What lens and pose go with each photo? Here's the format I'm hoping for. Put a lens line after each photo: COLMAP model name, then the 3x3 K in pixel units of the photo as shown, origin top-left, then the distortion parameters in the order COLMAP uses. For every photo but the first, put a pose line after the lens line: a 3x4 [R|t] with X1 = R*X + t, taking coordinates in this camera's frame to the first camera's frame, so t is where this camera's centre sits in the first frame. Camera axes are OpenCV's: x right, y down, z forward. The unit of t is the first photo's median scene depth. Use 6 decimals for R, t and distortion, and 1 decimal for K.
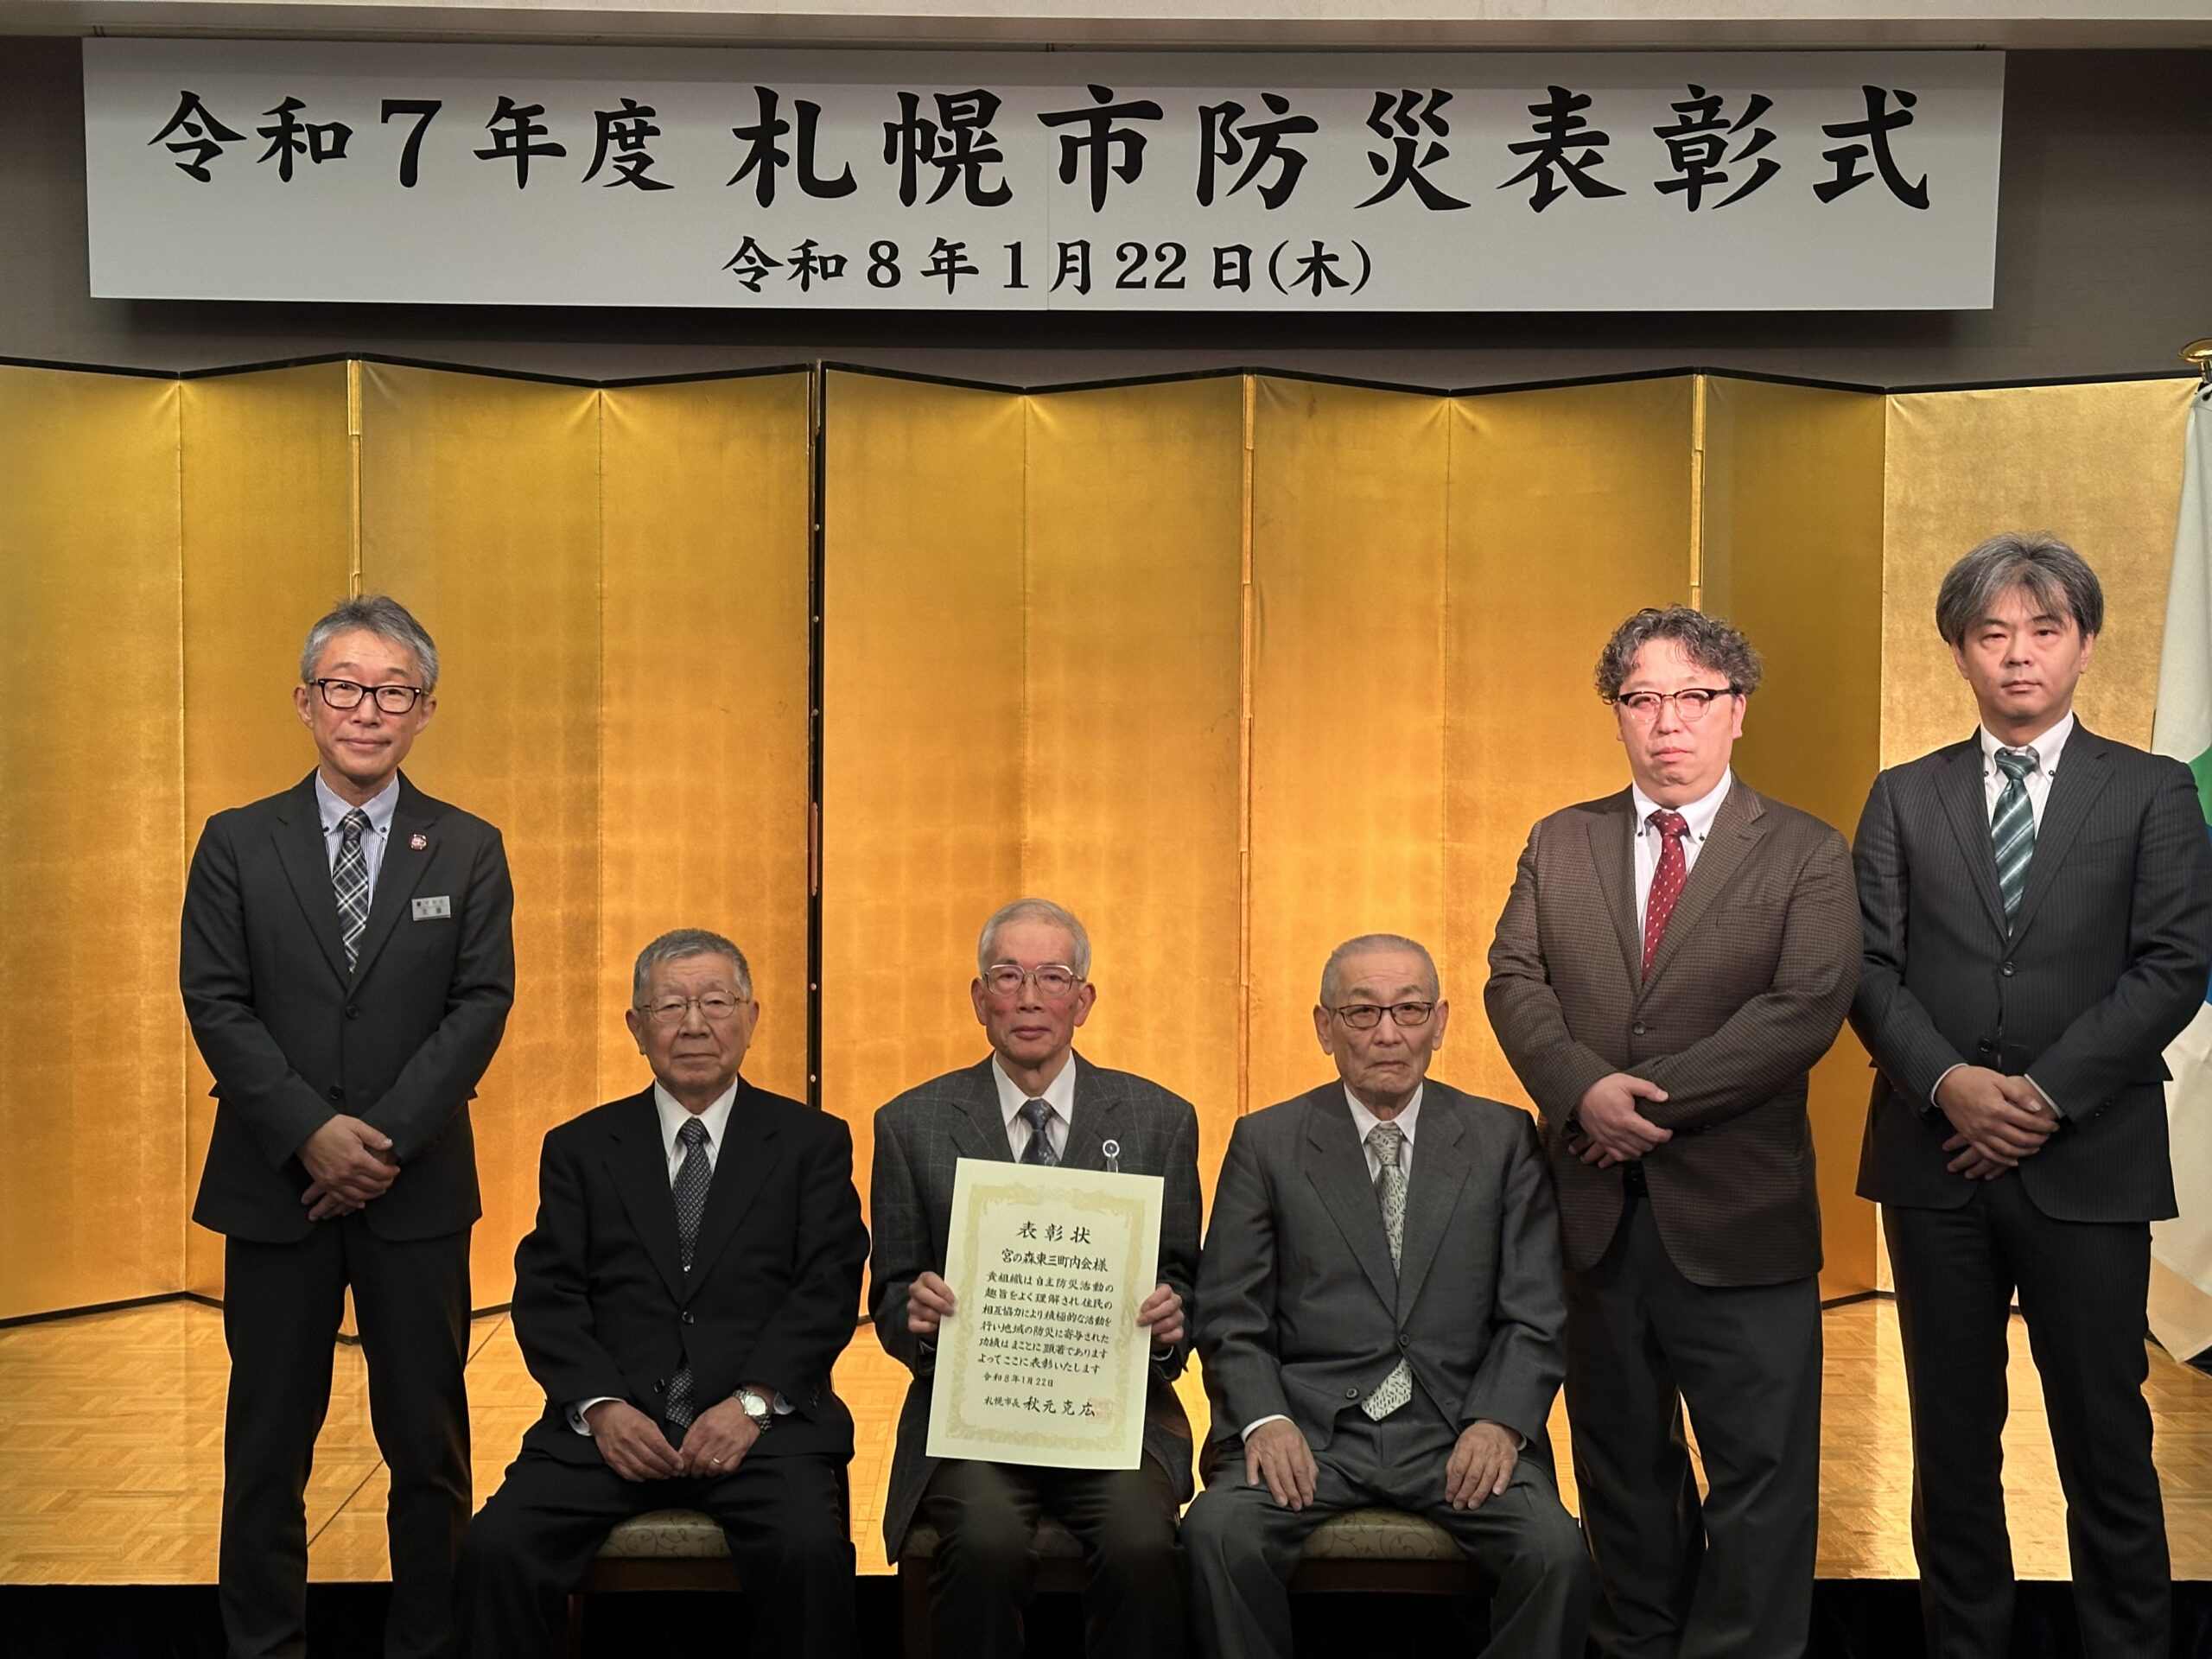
lens RADIAL K [[3169.6, 0, 1106.0], [0, 3169.6, 829.5], [0, 0, 1]] dist [0.149833, -0.083766]
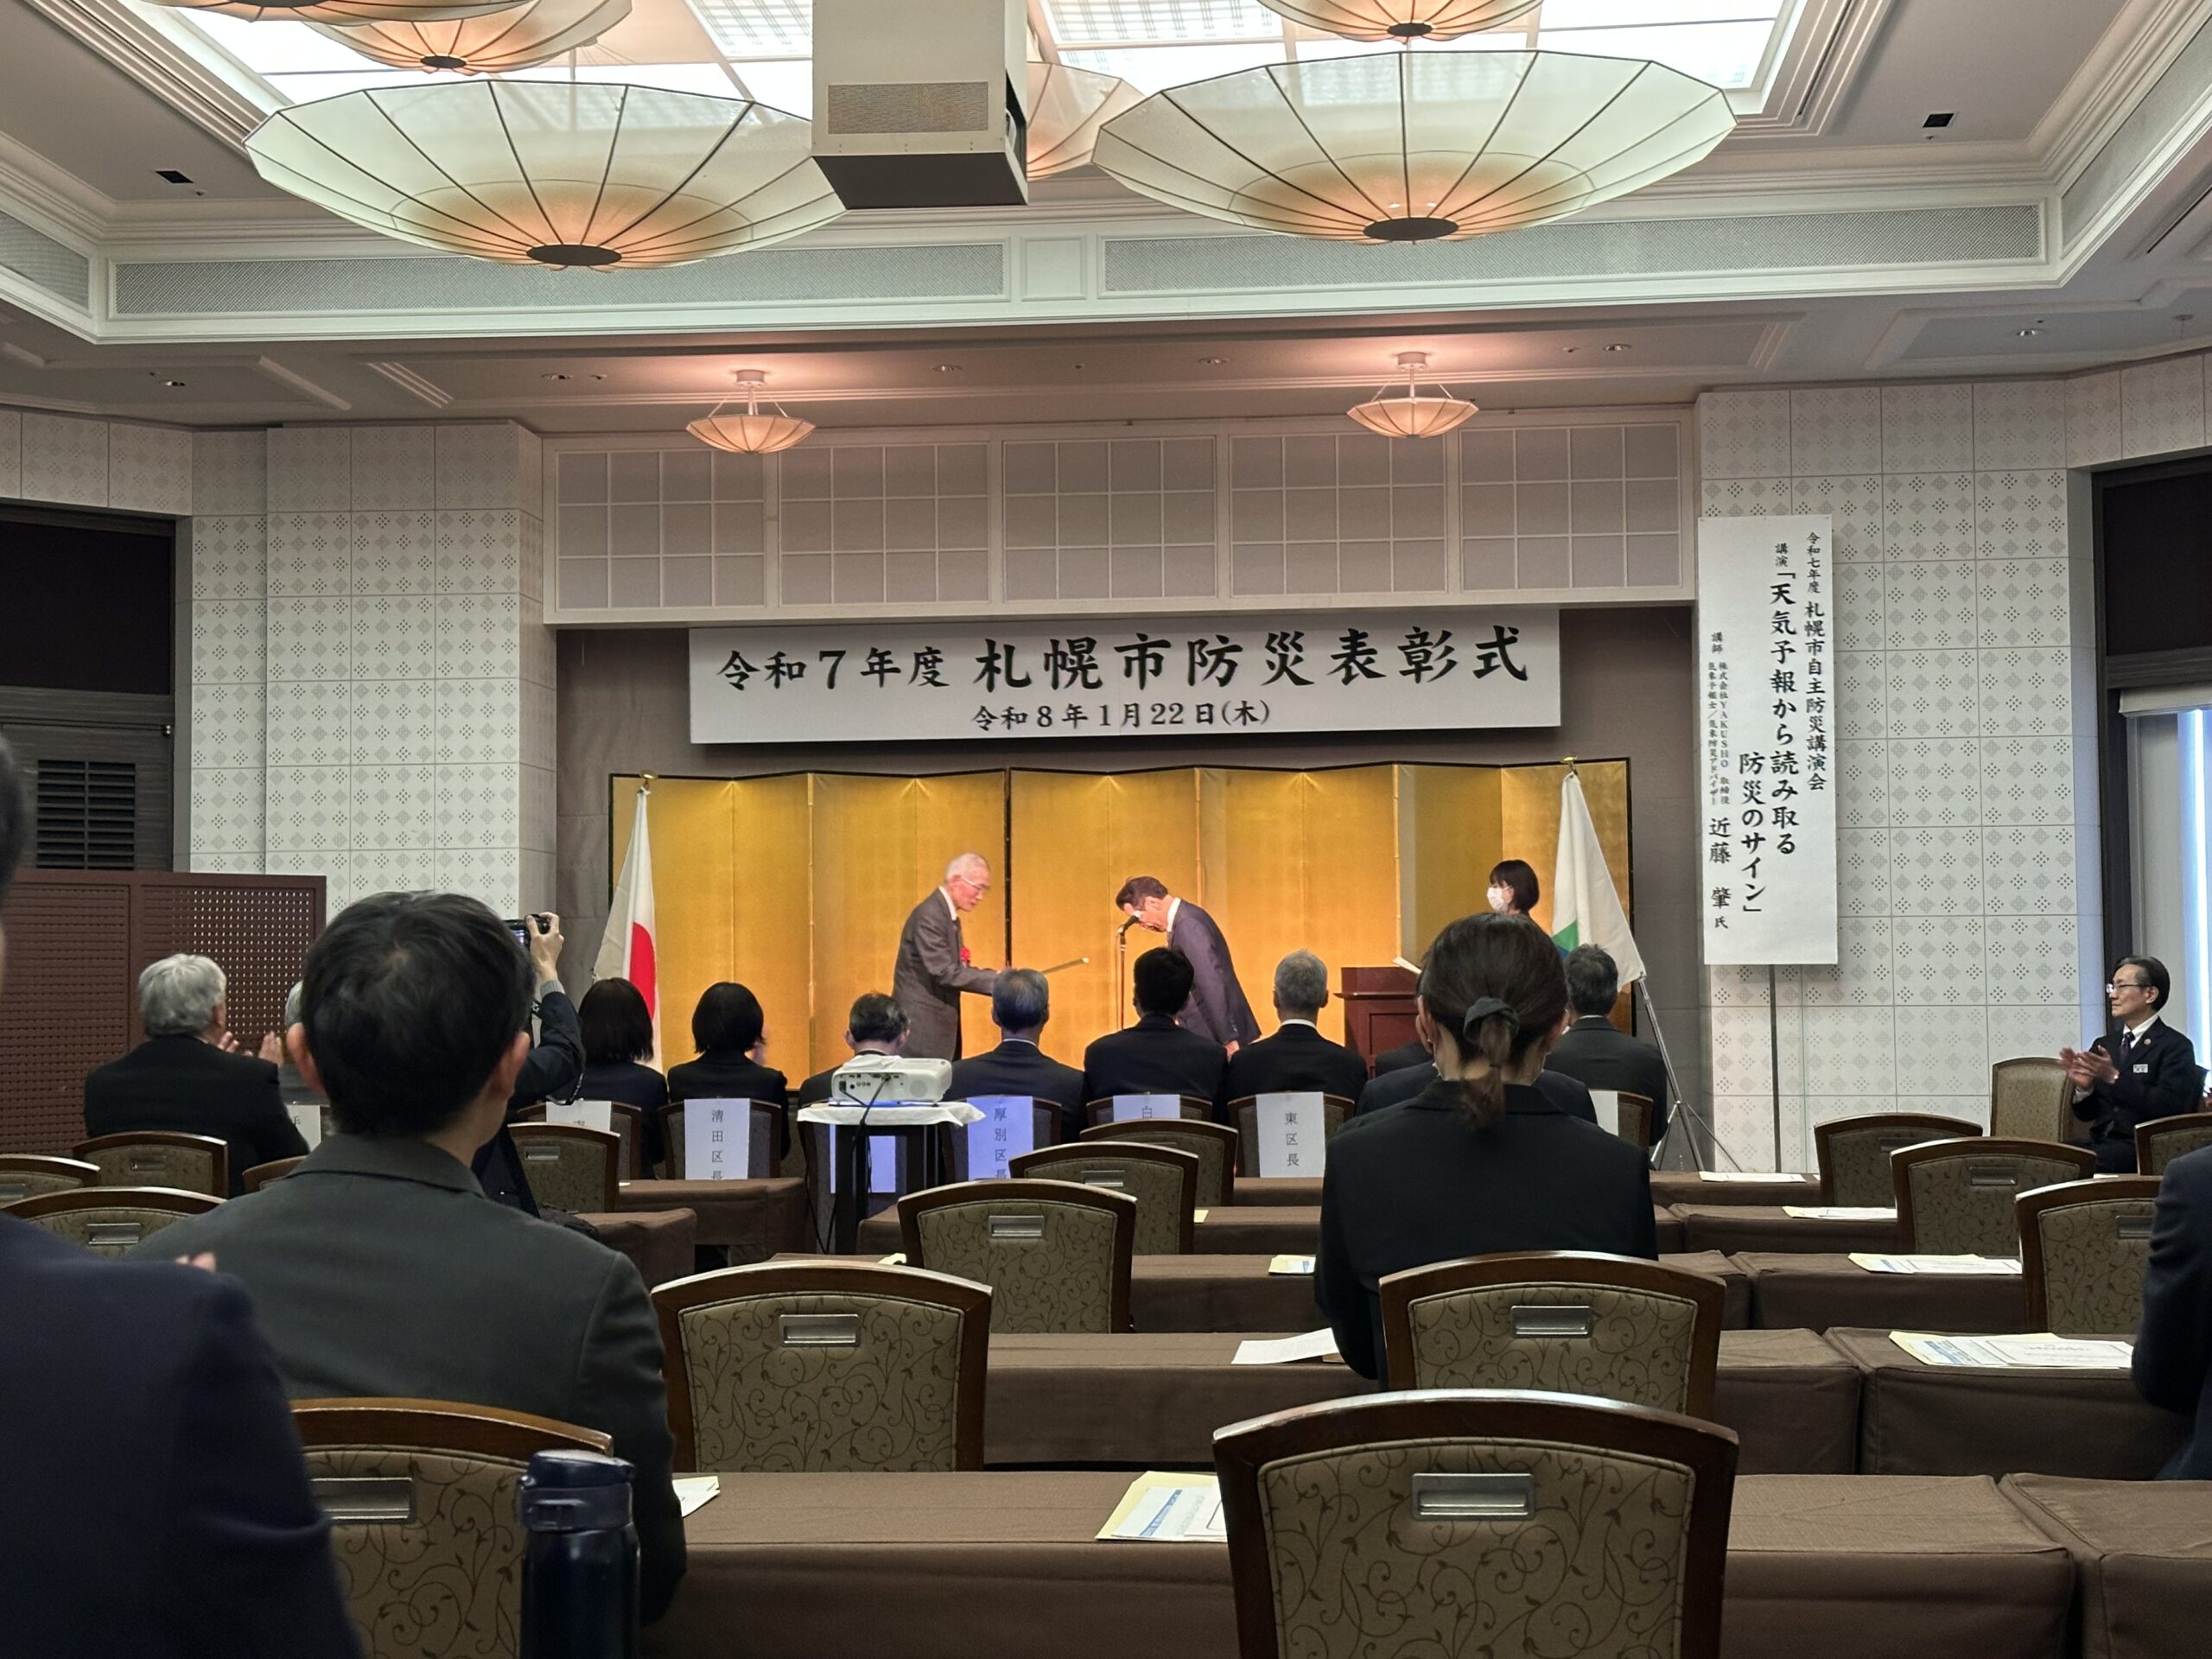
lens RADIAL K [[3234.0, 0, 1106.0], [0, 3234.0, 829.5], [0, 0, 1]] dist [0.240844, -0.004316]
pose [[0.993306, -0.020949, -0.113601, 0.221284], [0.011721, 0.996621, -0.081299, 0.079326], [0.114920, 0.079423, 0.990195, -1.175494]]
